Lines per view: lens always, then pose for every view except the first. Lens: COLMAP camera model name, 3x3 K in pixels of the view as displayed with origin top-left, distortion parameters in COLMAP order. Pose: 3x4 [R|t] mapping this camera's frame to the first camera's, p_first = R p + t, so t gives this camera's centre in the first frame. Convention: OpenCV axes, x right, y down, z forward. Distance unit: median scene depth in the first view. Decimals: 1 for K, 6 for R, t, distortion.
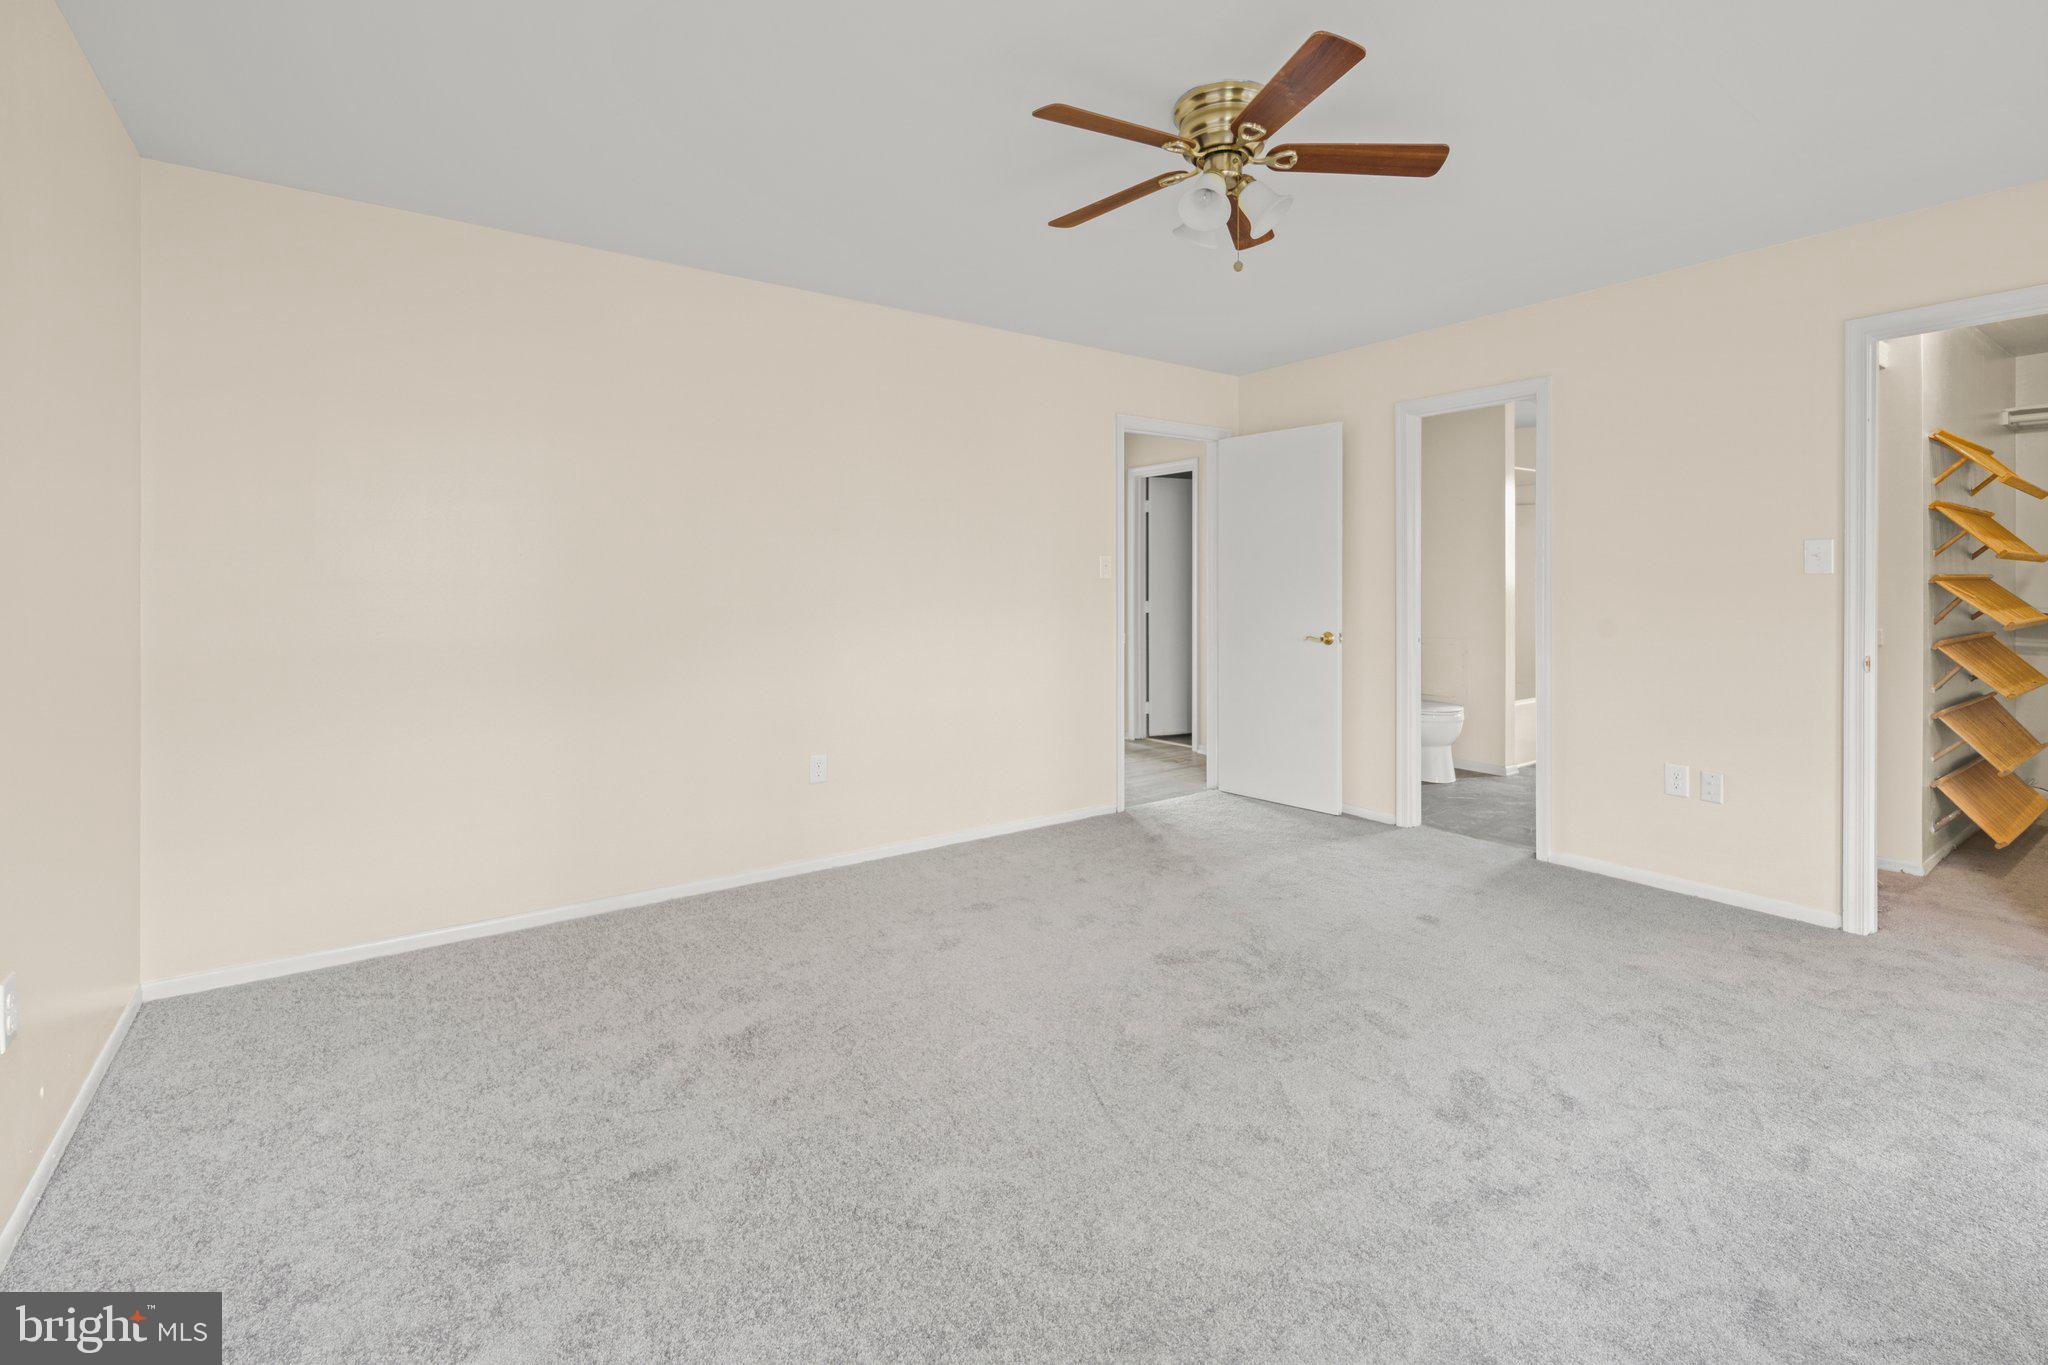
lens RADIAL K [[906.2, 0, 1034.9], [0, 906.2, 537.6], [0, 0, 1]] dist [0.005715, -0.003017]
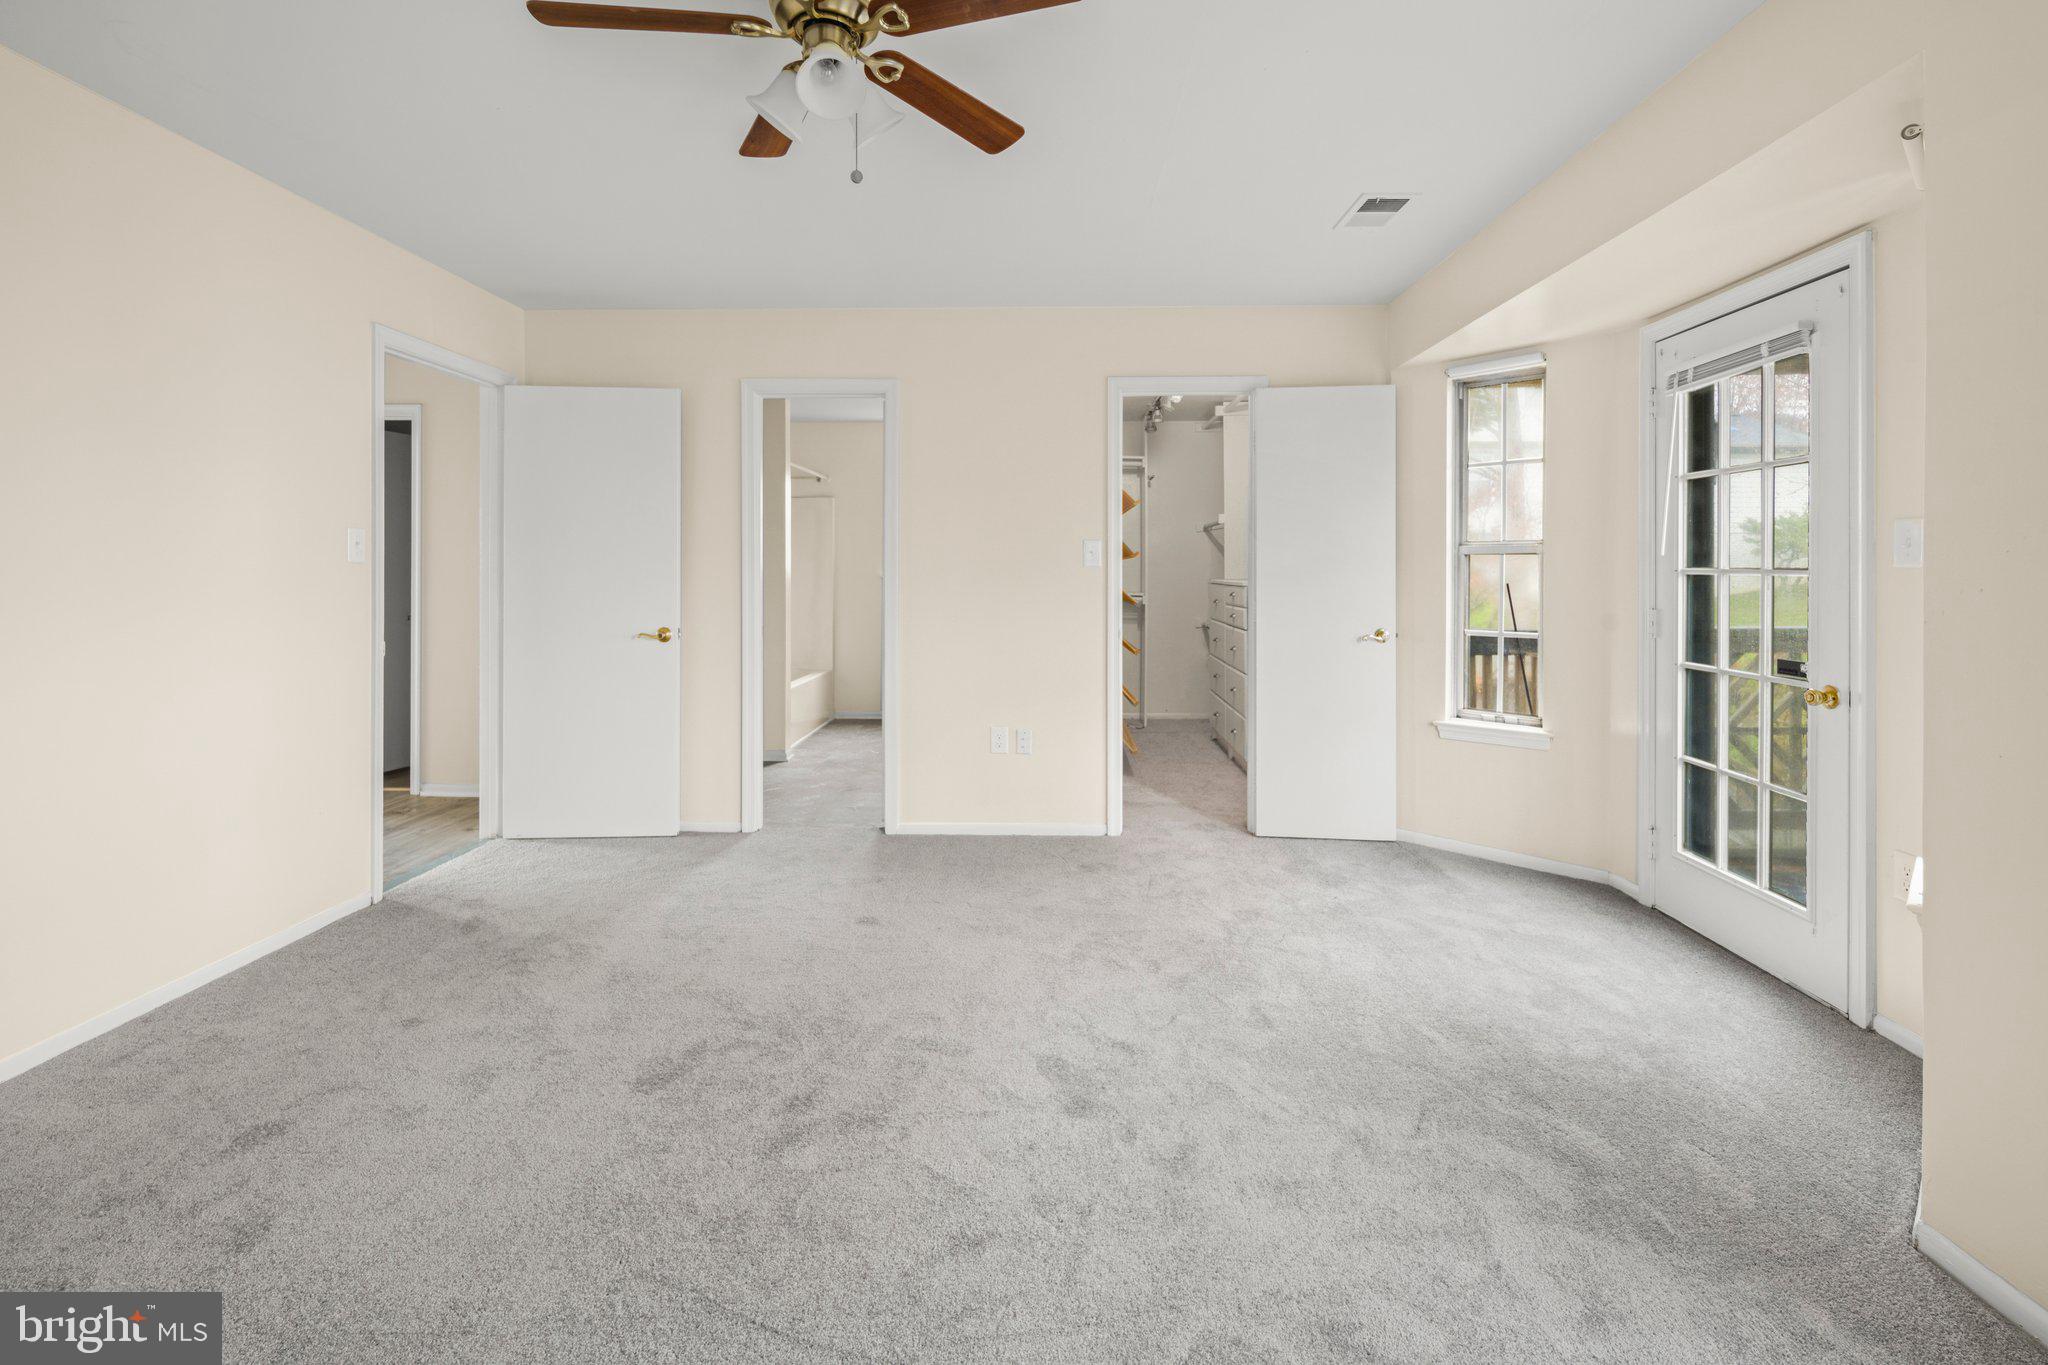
lens RADIAL K [[906.2, 0, 1034.9], [0, 906.2, 537.6], [0, 0, 1]] dist [0.005715, -0.003017]
pose [[0.603929, 0.038211, 0.796122, -0.253528], [-0.045917, 0.998859, -0.013110, 0.021198], [-0.795715, -0.028638, 0.604994, 0.307356]]
